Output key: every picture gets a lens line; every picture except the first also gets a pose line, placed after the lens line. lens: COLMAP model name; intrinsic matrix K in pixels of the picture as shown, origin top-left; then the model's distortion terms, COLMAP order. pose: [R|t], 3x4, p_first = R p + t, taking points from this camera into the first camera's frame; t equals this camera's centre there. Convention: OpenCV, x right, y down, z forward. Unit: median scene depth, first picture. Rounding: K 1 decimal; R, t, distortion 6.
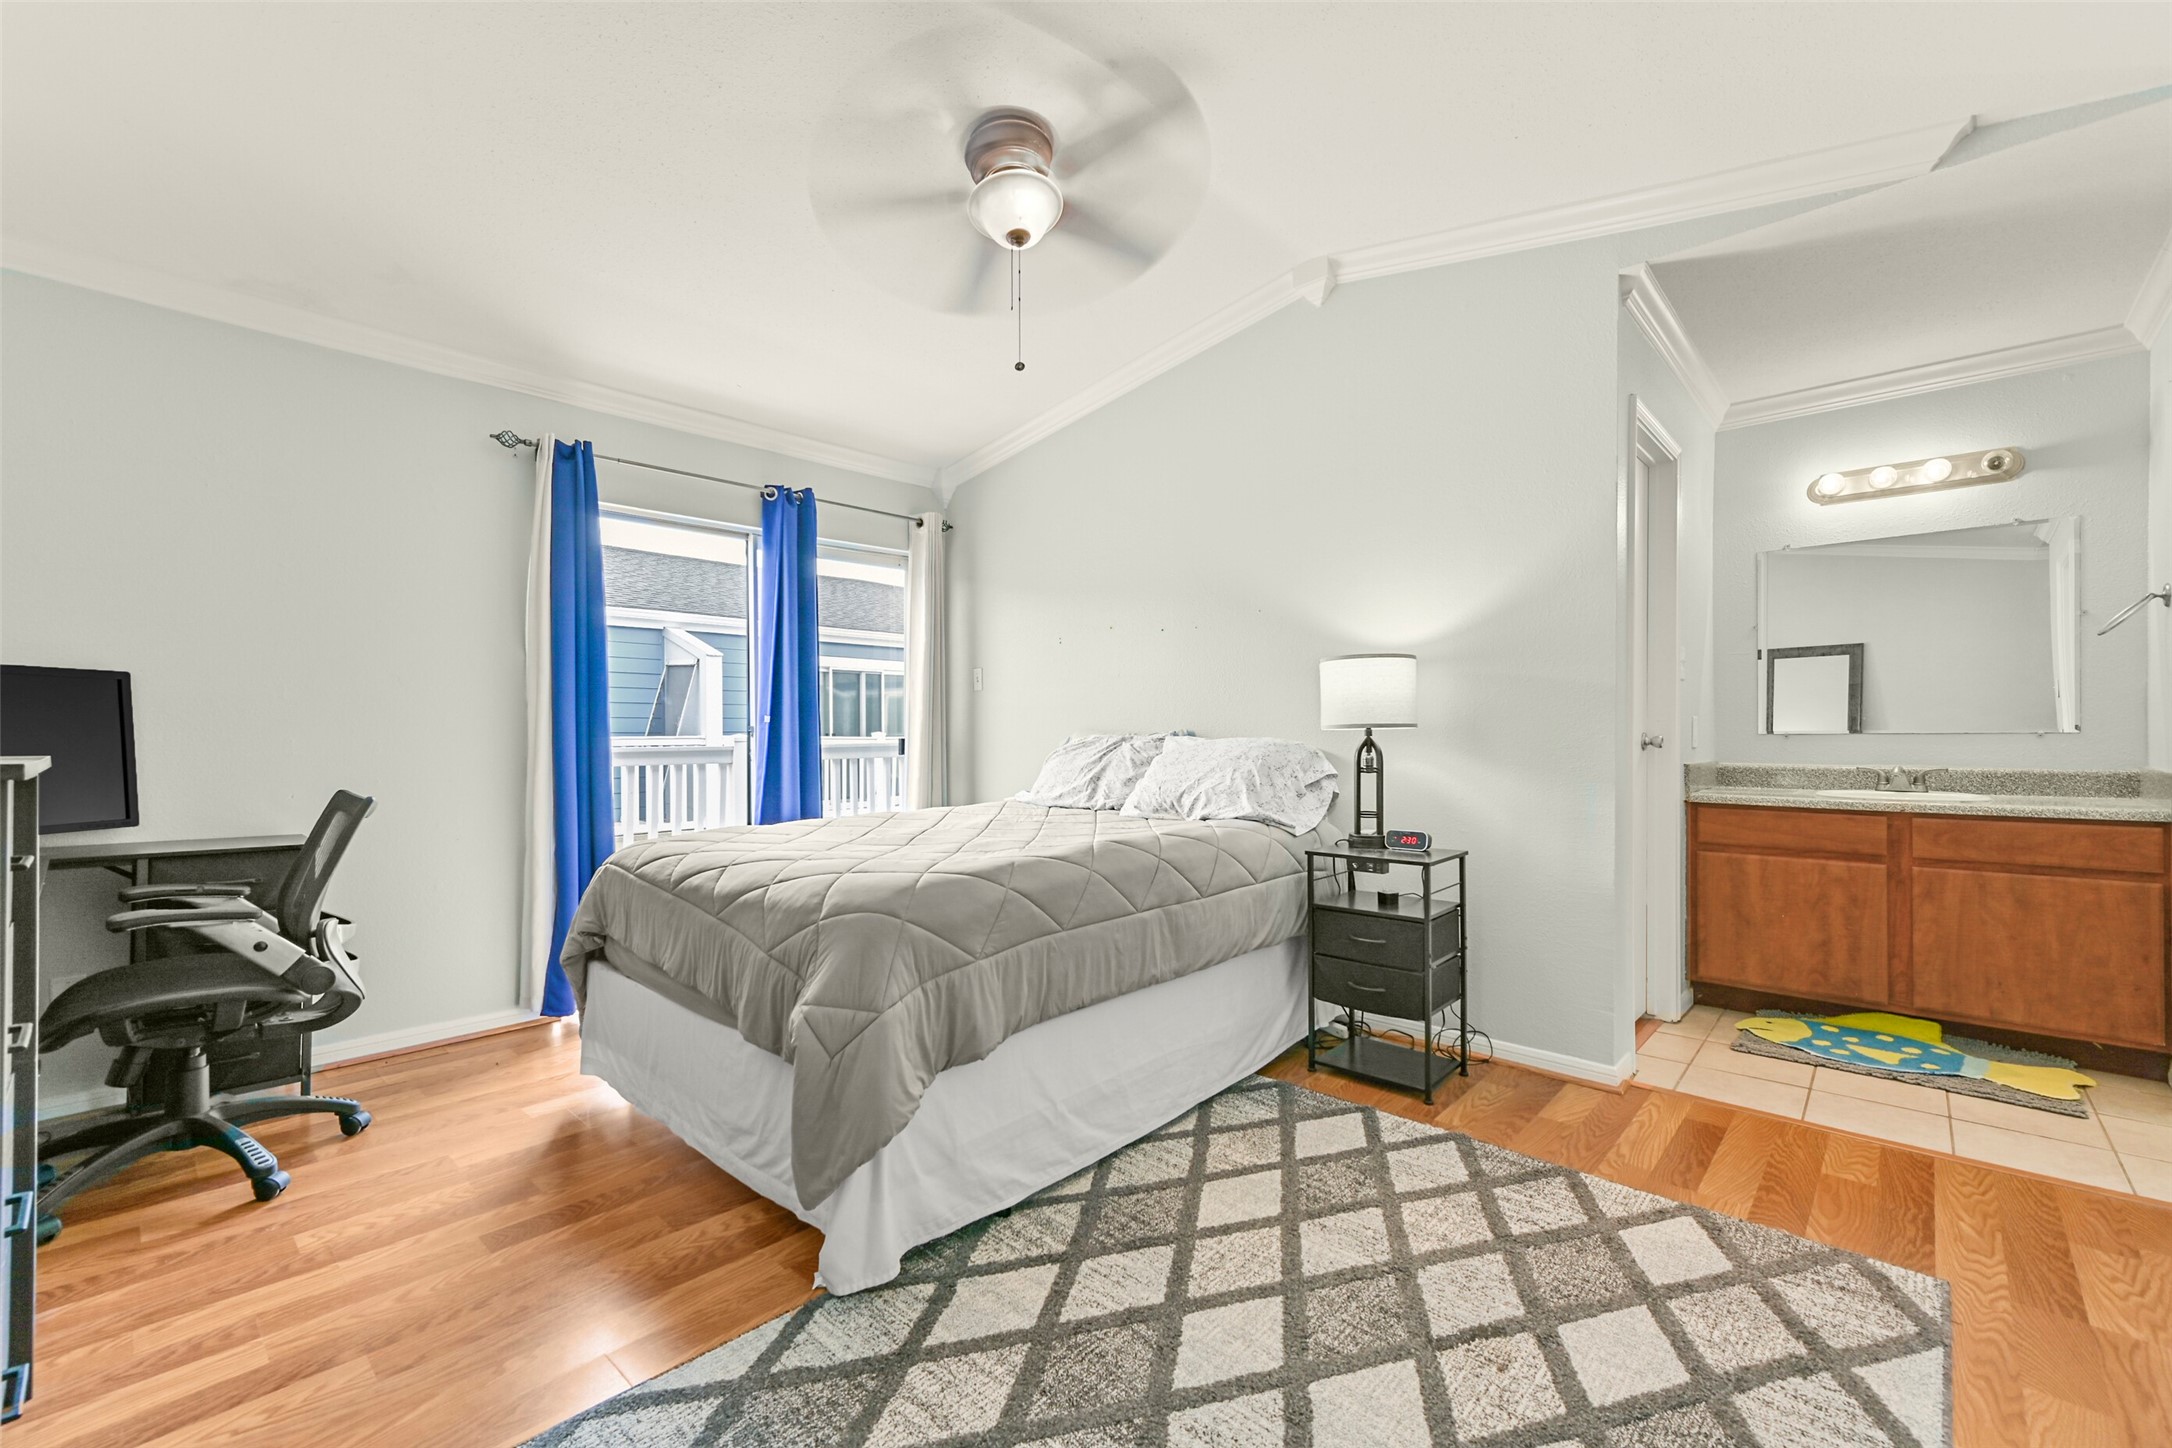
lens RADIAL K [[918.9, 0, 1086.1], [0, 918.9, 733.1], [0, 0, 1]] dist [0.001590, 0.001211]
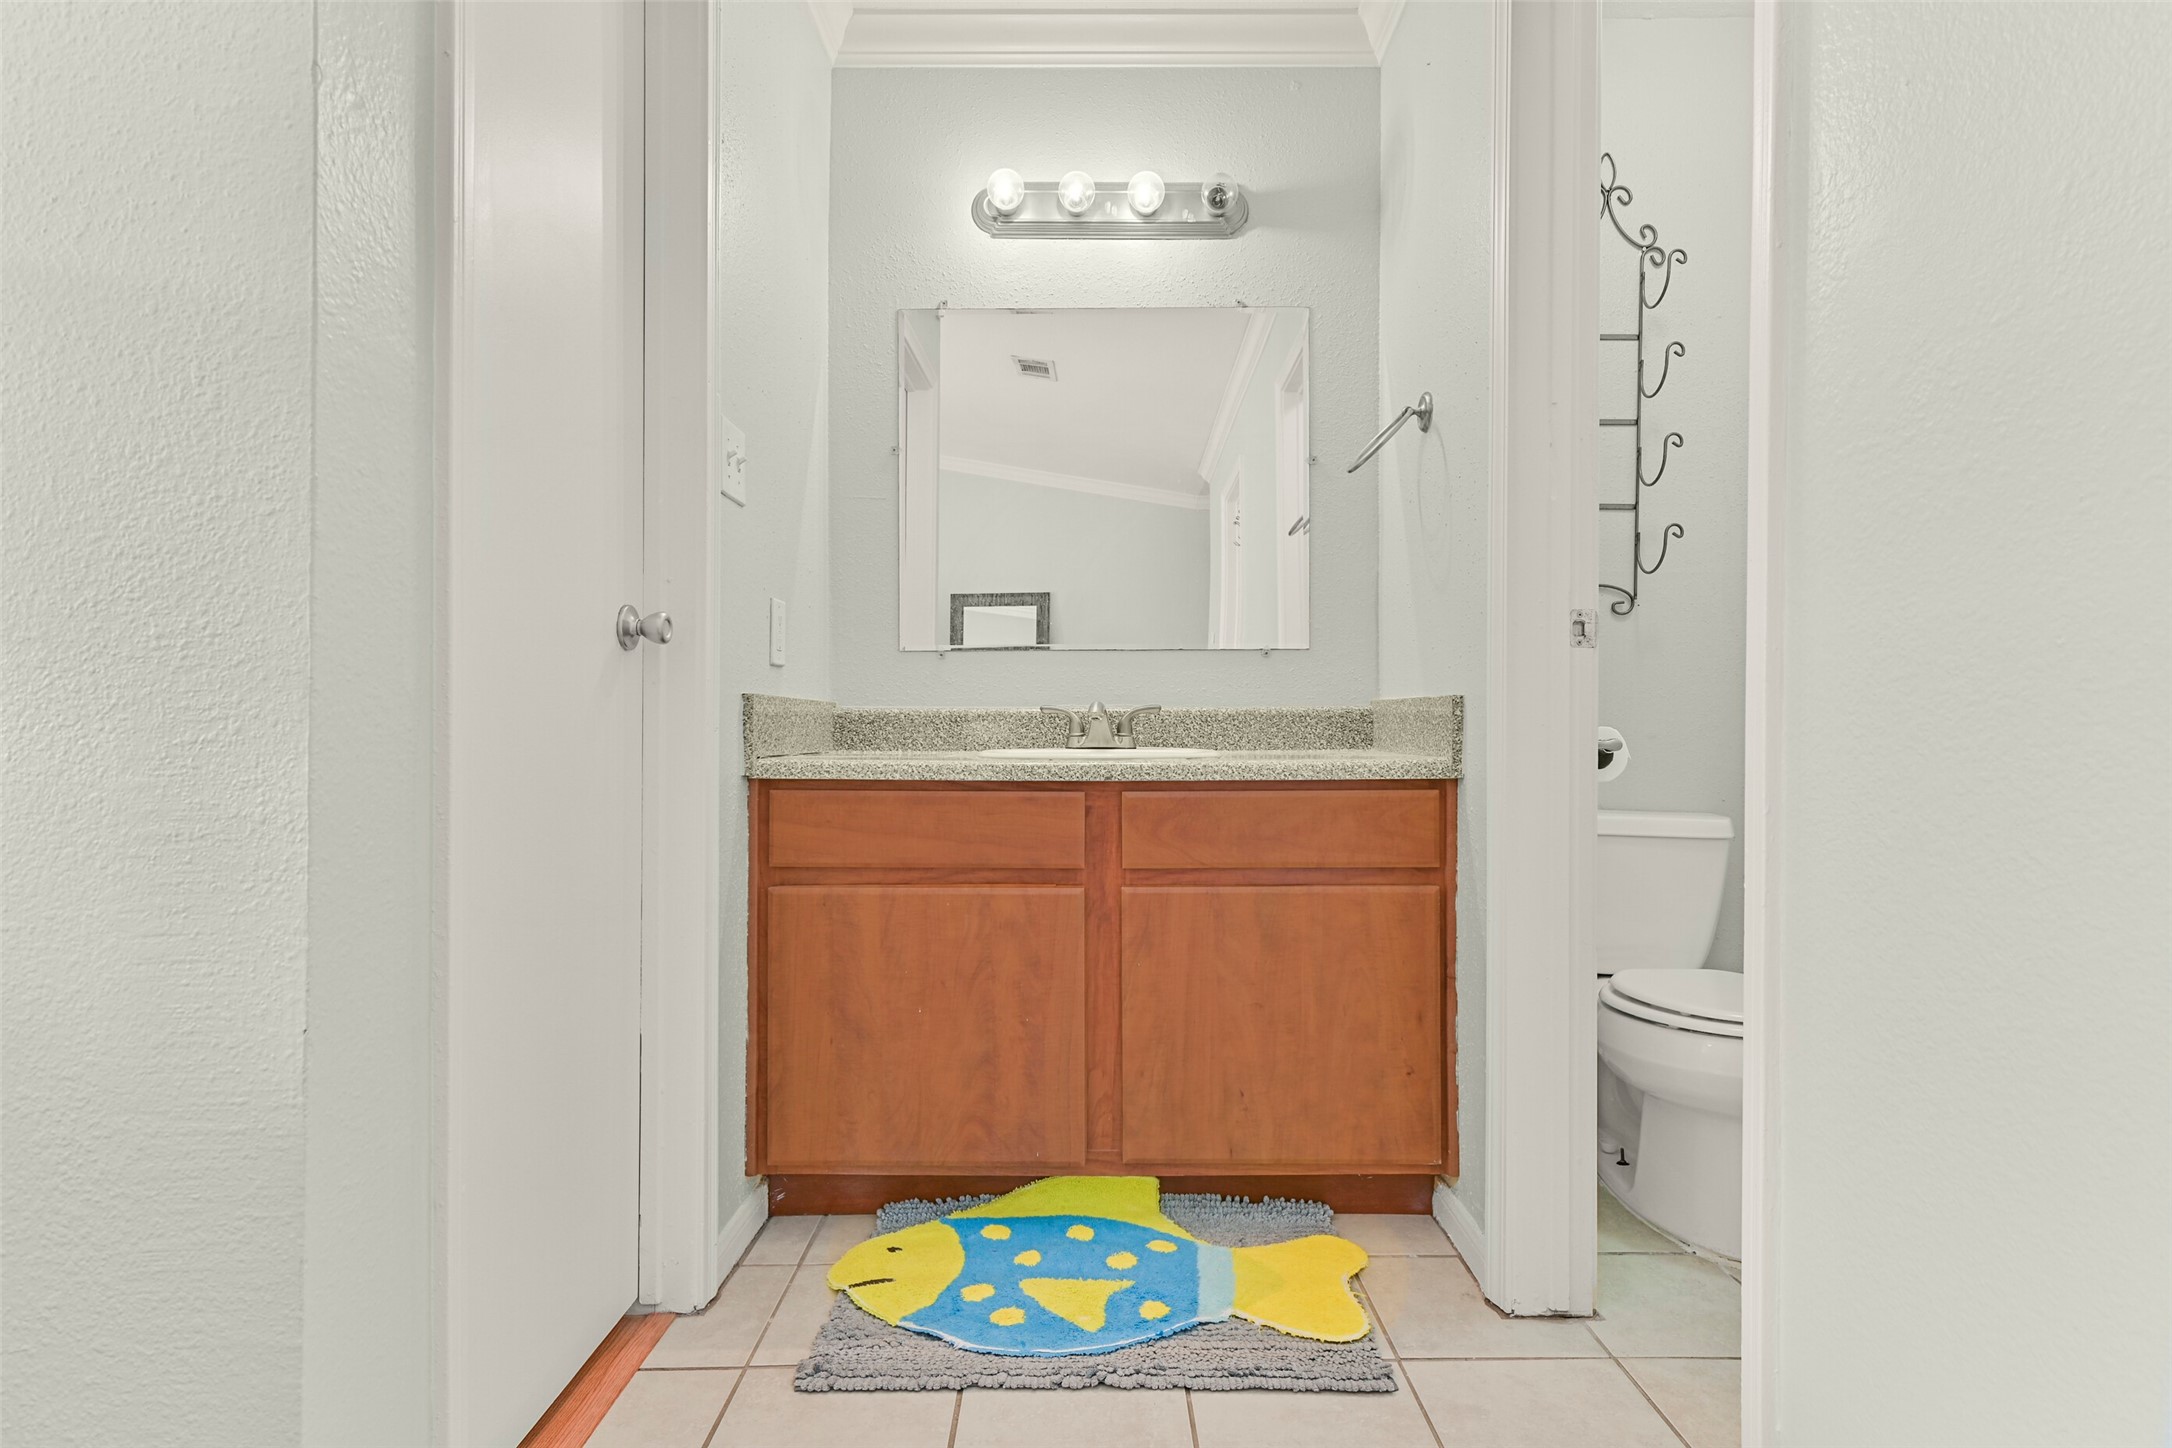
lens RADIAL K [[1114.7, 0, 1086.0], [0, 1114.7, 724.0], [0, 0, 1]] dist [0.023975, 0.000014]
pose [[0.743126, 0.004778, 0.669134, 0.461990], [-0.001215, 0.999982, -0.005790, 0.057376], [-0.669150, 0.003490, 0.743119, 0.546113]]
